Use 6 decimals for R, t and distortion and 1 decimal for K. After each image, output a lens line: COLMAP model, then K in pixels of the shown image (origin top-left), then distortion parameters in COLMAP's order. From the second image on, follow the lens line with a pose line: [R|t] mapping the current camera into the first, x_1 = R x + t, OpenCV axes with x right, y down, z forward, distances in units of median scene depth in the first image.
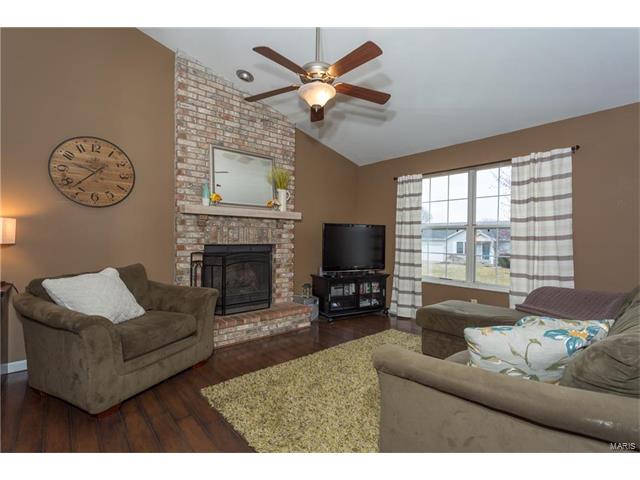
lens RADIAL K [[305.7, 0, 315.6], [0, 305.7, 240.4], [0, 0, 1]] dist [0.000545, 0.000672]
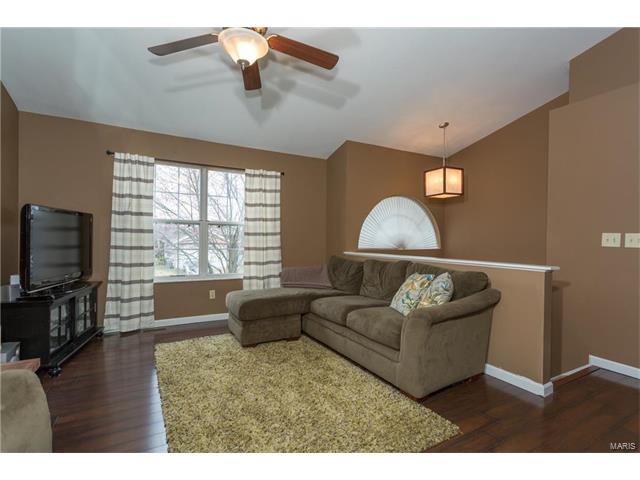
lens RADIAL K [[305.7, 0, 315.6], [0, 305.7, 240.4], [0, 0, 1]] dist [0.000545, 0.000672]
pose [[0.202551, -0.021996, 0.979025, -0.405459], [-0.009977, 0.999649, 0.024523, -0.011386], [-0.979221, -0.014735, 0.202261, 0.377738]]
